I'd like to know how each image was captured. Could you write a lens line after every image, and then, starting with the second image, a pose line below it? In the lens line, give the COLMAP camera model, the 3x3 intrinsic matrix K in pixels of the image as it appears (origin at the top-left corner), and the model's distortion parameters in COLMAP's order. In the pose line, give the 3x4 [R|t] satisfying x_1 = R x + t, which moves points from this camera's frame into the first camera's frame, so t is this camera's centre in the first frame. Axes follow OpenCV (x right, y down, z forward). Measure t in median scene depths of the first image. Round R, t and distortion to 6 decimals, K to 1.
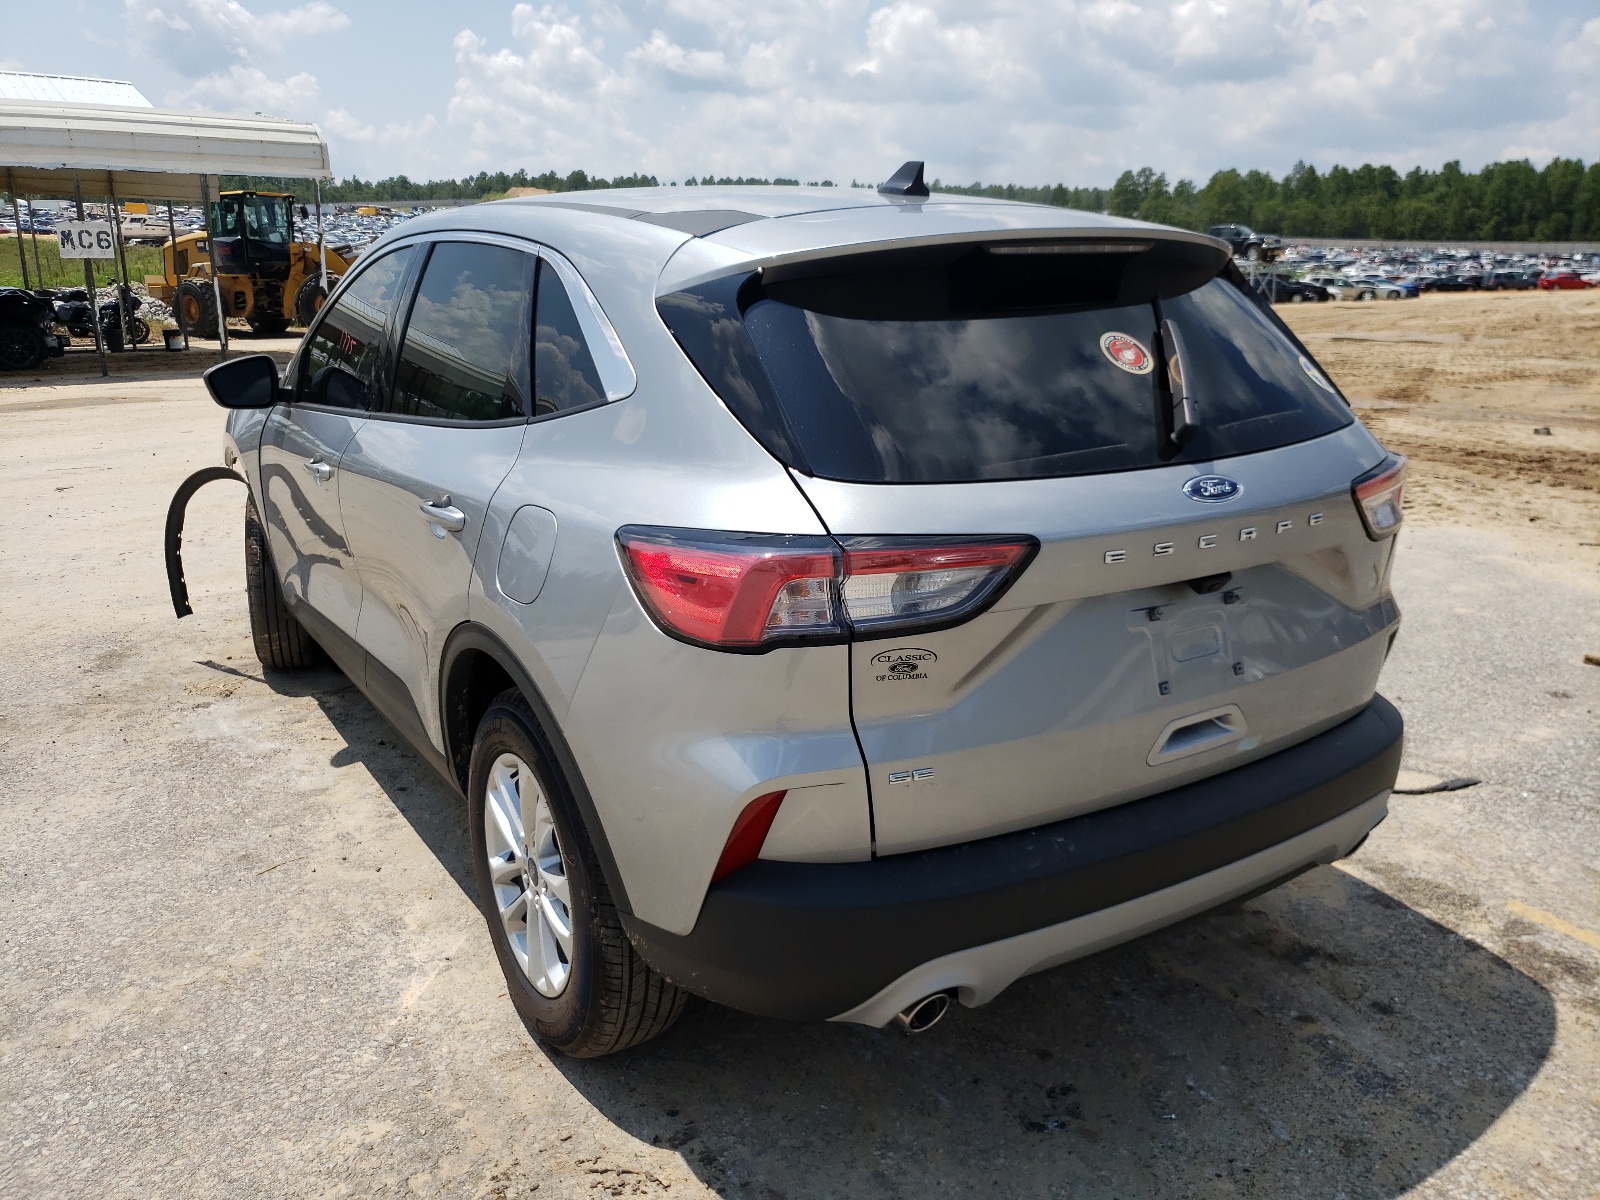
lens RADIAL K [[1244.3, 0, 792.6], [0, 1244.3, 602.2], [0, 0, 1]] dist [-0.009195, 0.024853]
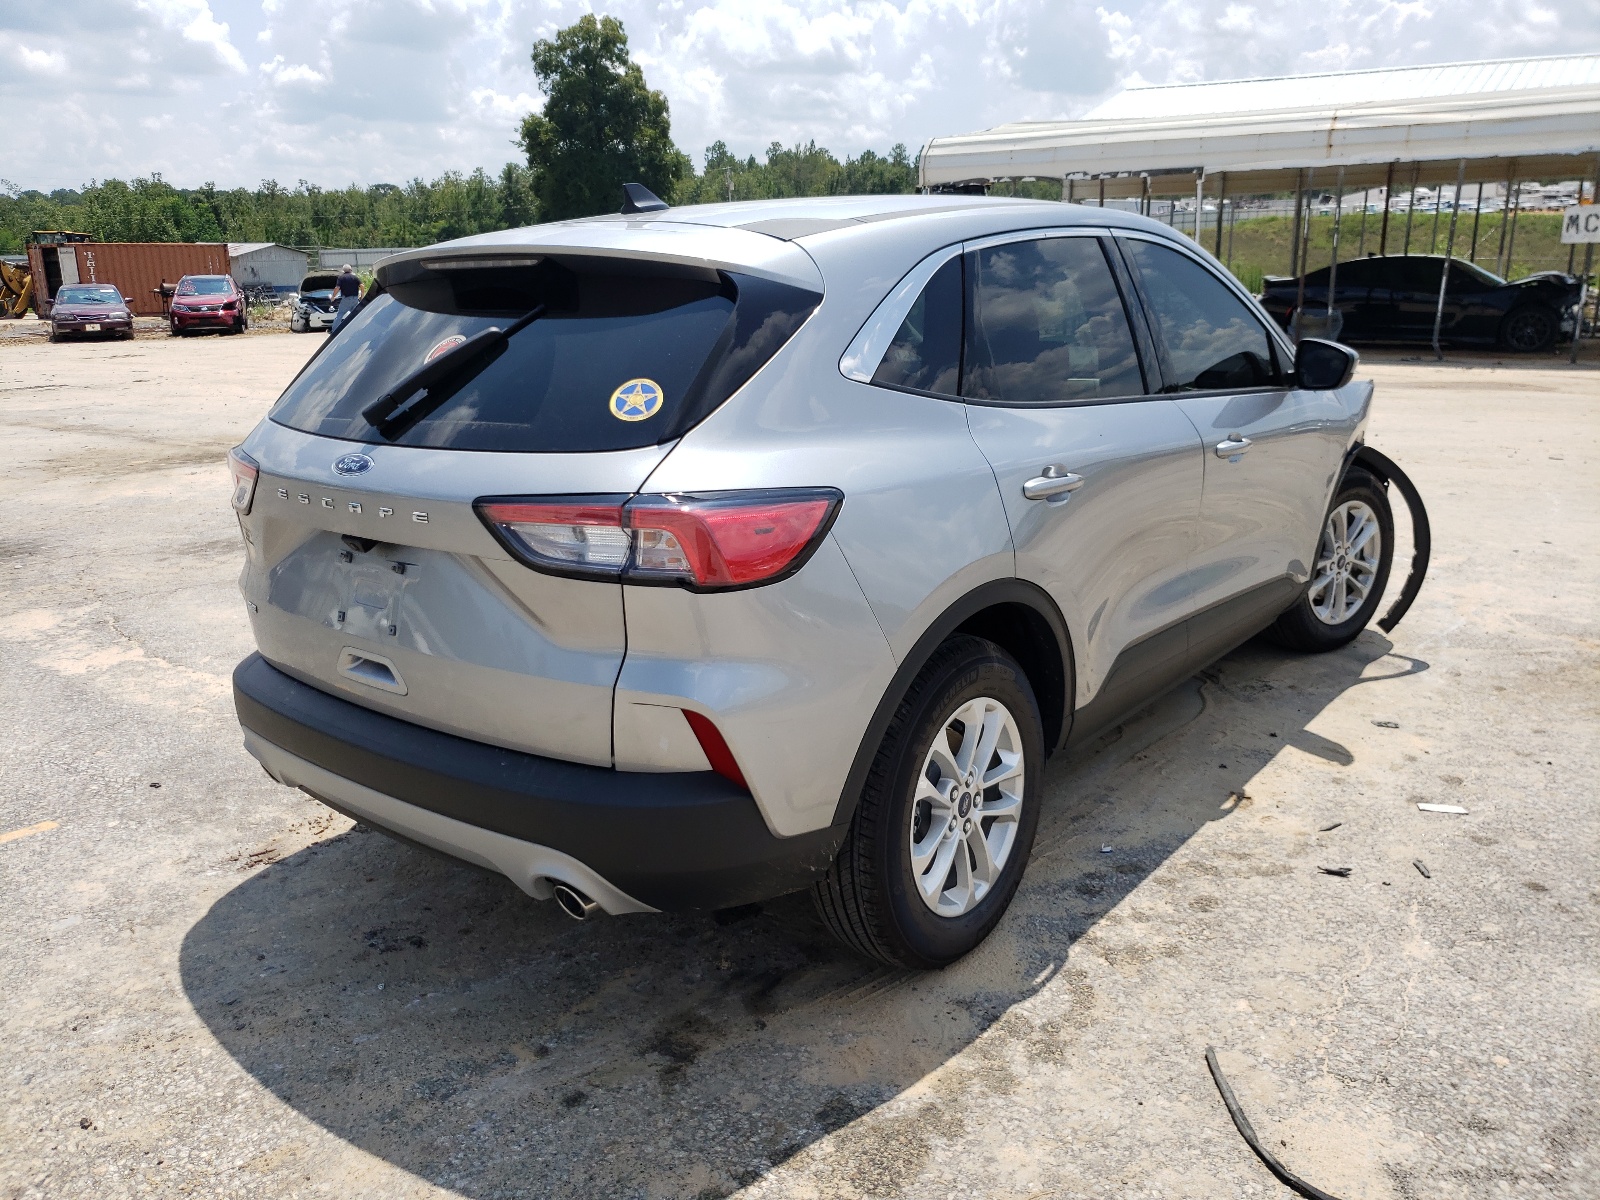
lens RADIAL K [[1244.3, 0, 793.7], [0, 1244.3, 596.7], [0, 0, 1]] dist [-0.009195, 0.024853]
pose [[0.334310, 0.245800, -0.909846, 1.243491], [-0.236665, 0.956352, 0.171405, -0.213847], [0.912265, 0.158026, 0.377891, 0.734316]]
